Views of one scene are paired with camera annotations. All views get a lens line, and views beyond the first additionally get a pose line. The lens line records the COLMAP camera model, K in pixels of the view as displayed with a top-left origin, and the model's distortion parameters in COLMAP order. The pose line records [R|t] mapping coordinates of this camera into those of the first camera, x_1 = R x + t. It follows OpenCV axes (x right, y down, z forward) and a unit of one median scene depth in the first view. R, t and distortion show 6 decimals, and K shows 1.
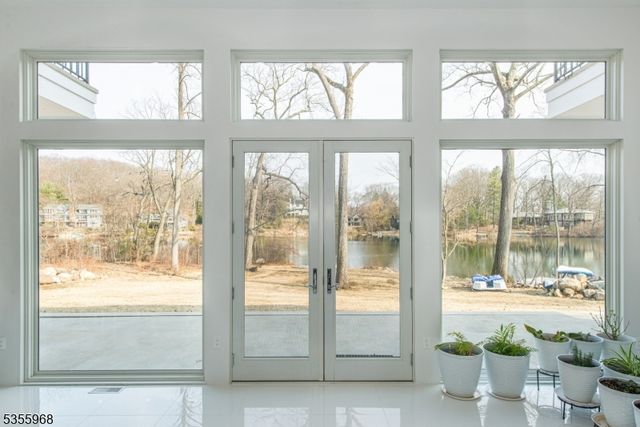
lens RADIAL K [[307.2, 0, 323.5], [0, 307.2, 215.3], [0, 0, 1]] dist [0.000371, -0.000258]
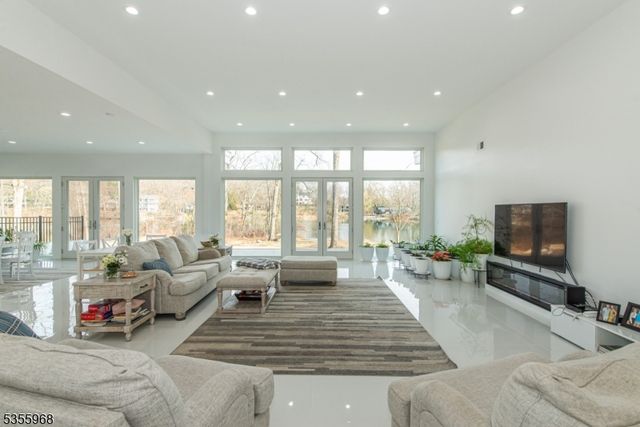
lens RADIAL K [[307.2, 0, 323.5], [0, 307.2, 215.3], [0, 0, 1]] dist [0.000371, -0.000258]
pose [[0.999988, 0.003856, 0.003041, -0.002996], [-0.003962, 0.999358, 0.035616, 0.009757], [-0.002902, -0.035628, 0.999361, -1.873180]]
